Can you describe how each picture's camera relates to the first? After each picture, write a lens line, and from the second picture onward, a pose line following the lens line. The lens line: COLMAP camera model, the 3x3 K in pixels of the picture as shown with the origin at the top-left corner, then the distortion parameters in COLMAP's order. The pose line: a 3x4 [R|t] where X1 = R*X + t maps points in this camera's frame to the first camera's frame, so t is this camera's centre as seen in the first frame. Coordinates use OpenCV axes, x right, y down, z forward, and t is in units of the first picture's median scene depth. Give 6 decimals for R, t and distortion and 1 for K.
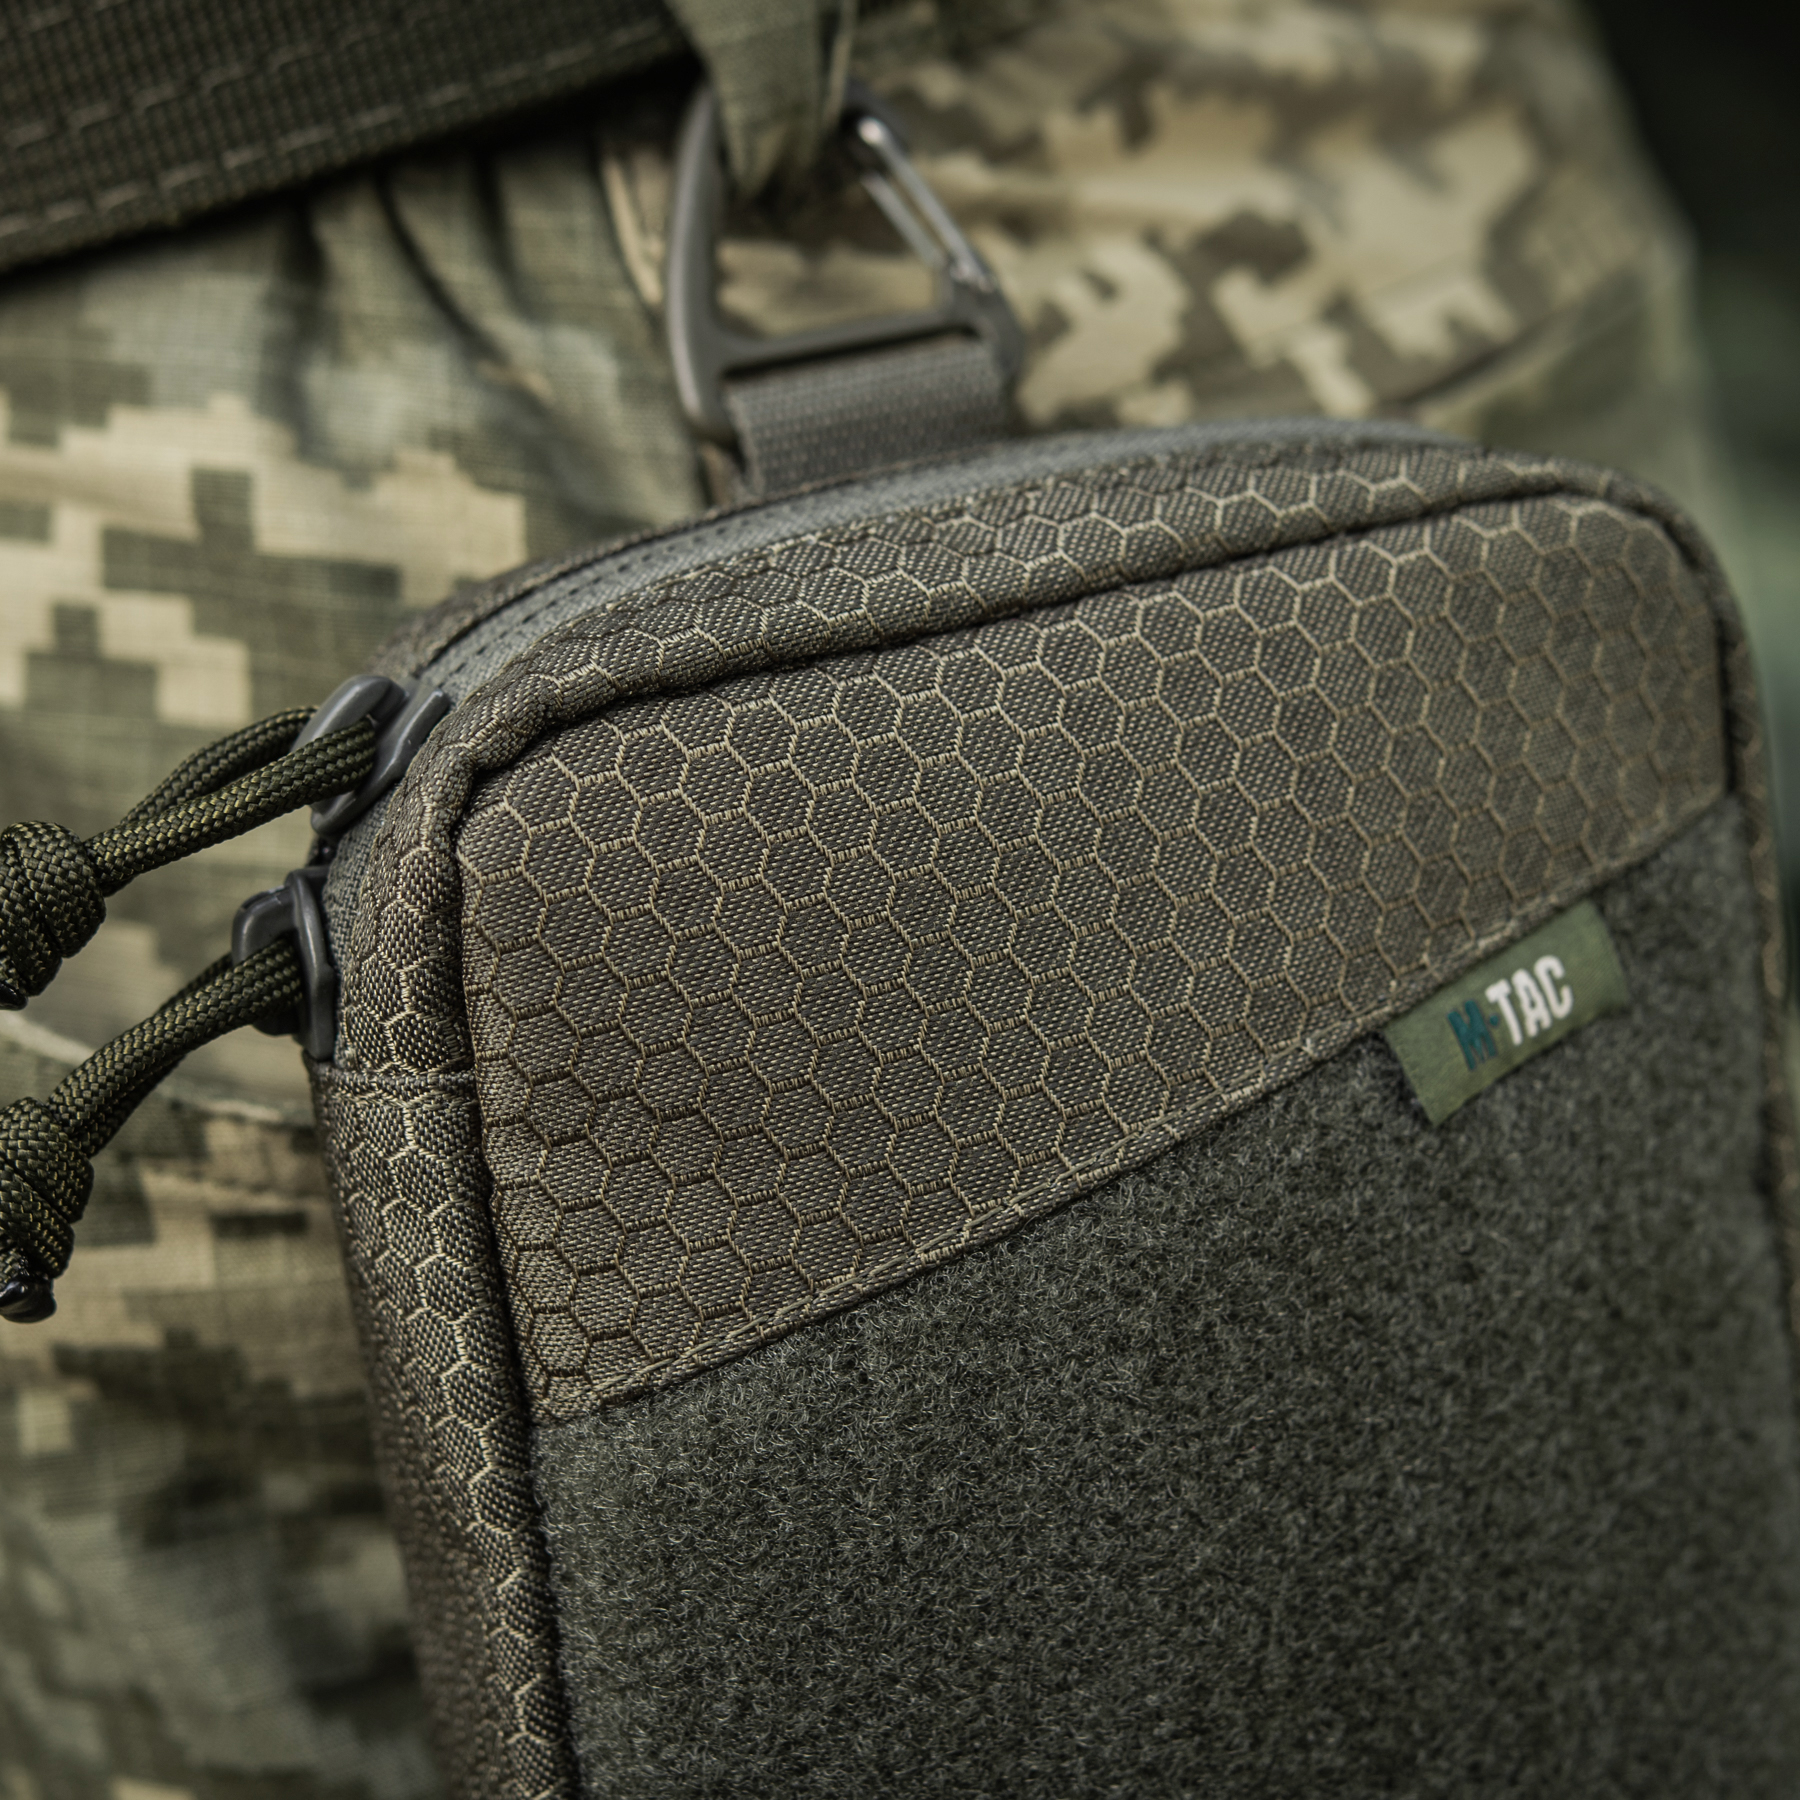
lens RADIAL K [[5616.7, 0, 757.8], [0, 5616.7, 945.0], [0, 0, 1]] dist [0.004749, 0.000000]
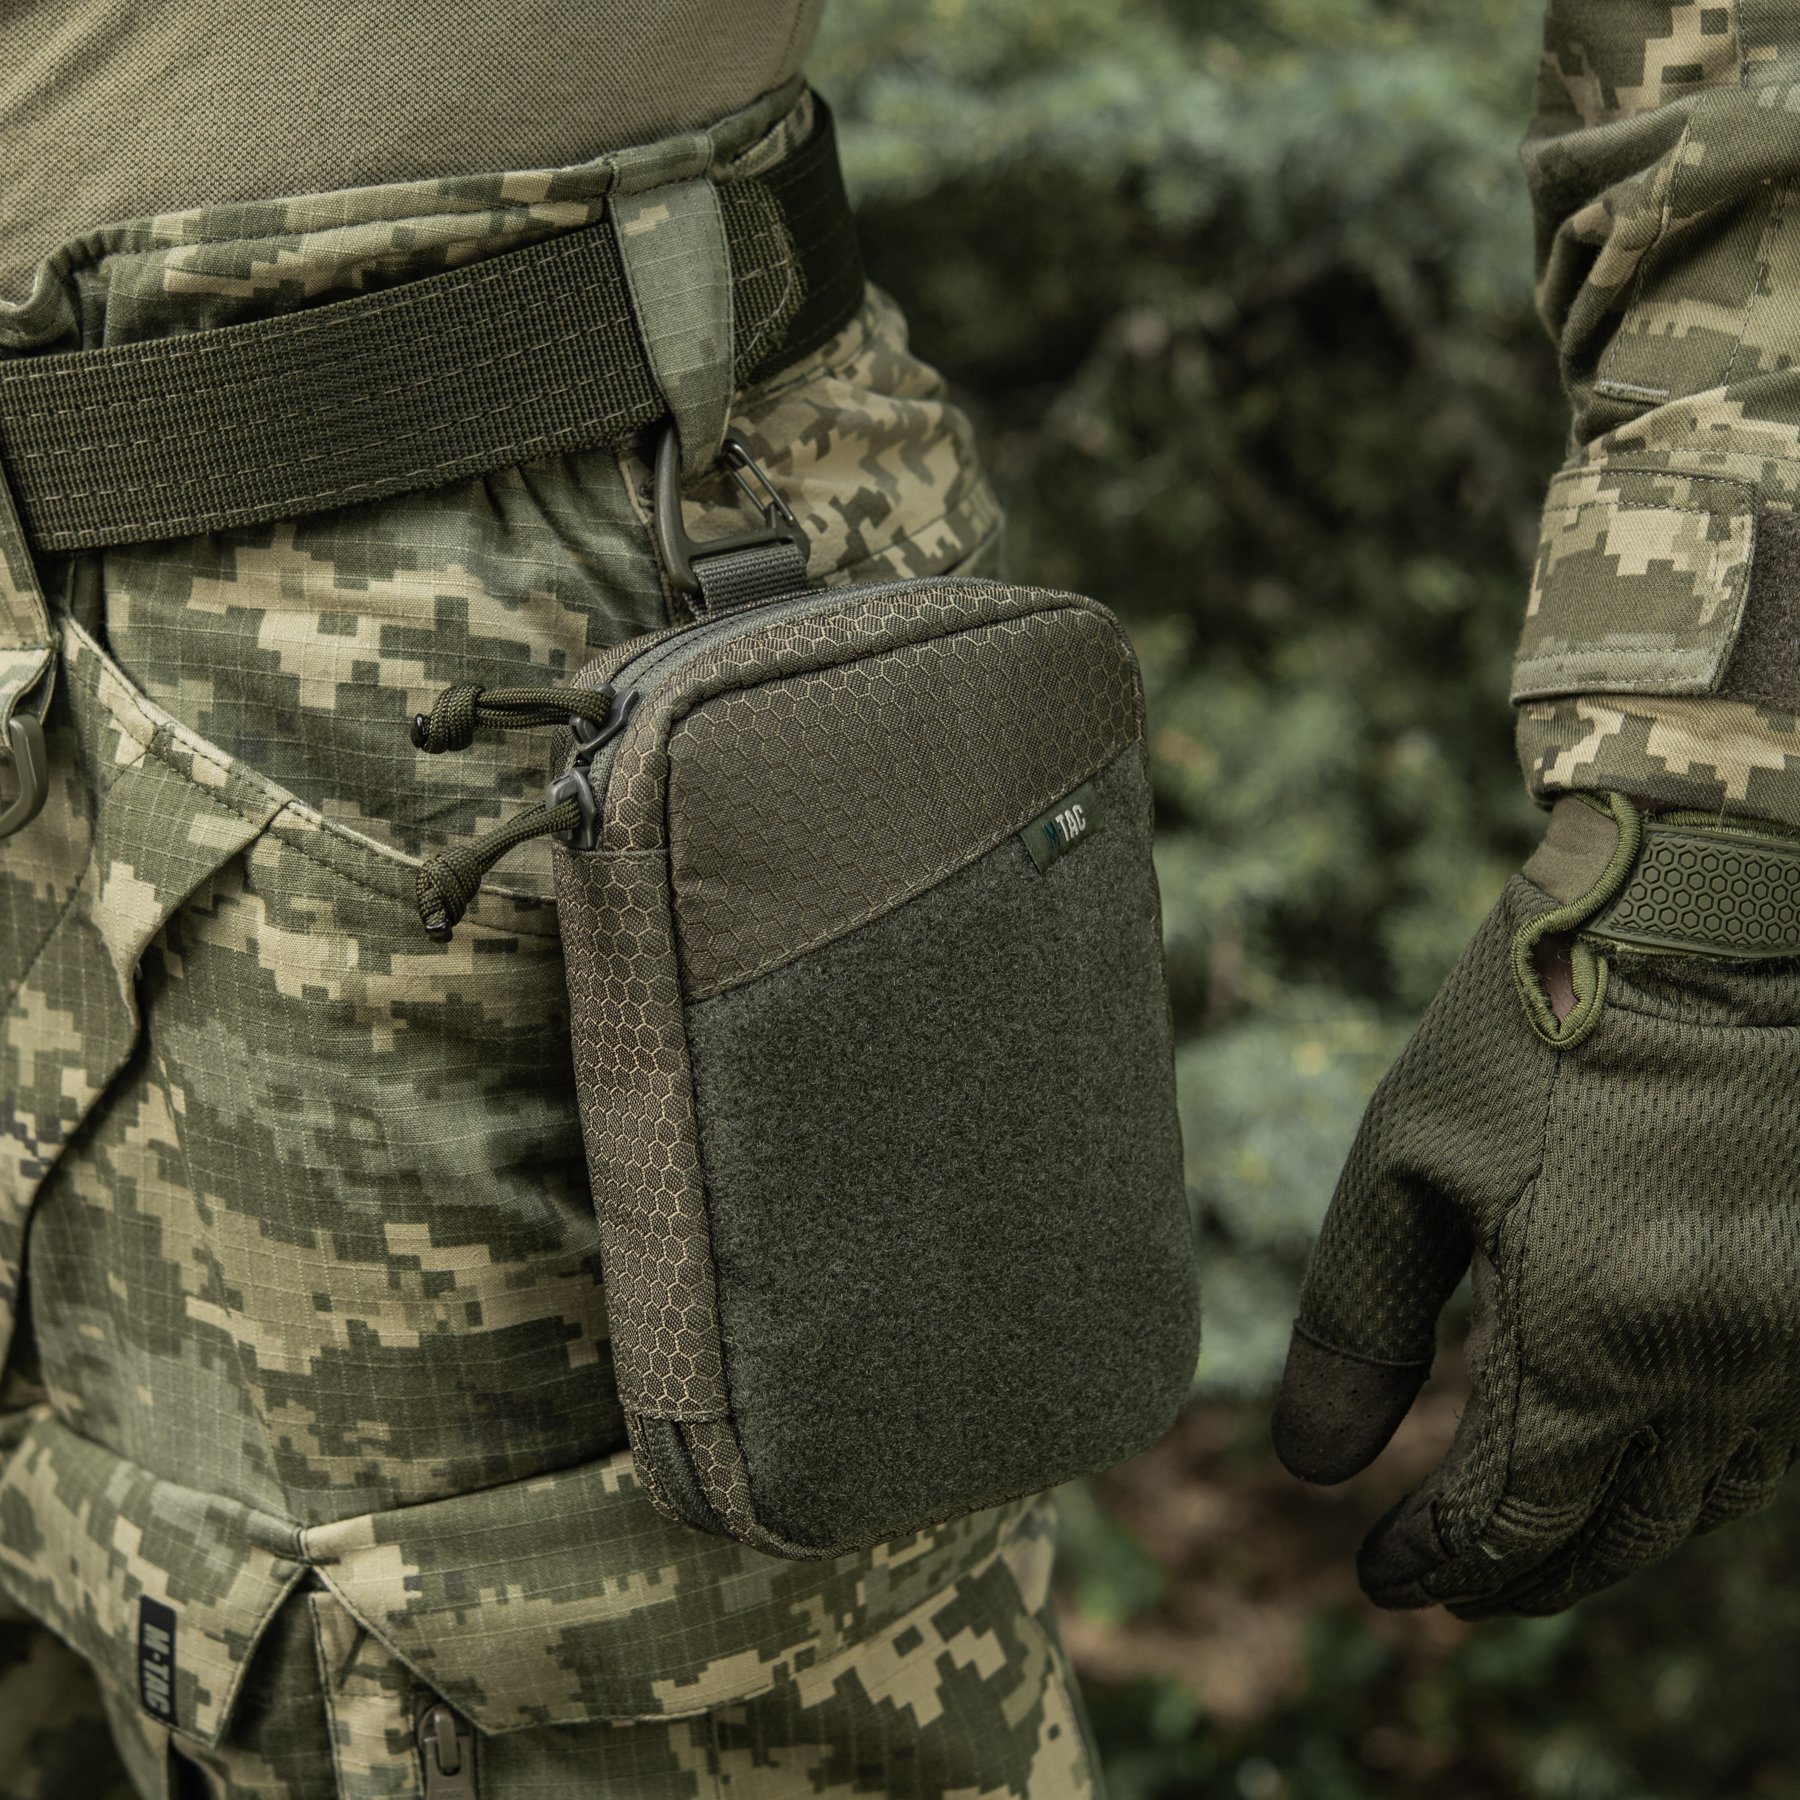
lens RADIAL K [[5616.7, 0, 907.1], [0, 5616.7, 890.5], [0, 0, 1]] dist [0.004749, 0.000000]
pose [[0.940866, -0.007170, 0.338703, -0.668388], [0.030270, 0.997556, -0.062970, 0.170177], [-0.337424, 0.069499, 0.938784, -1.087990]]
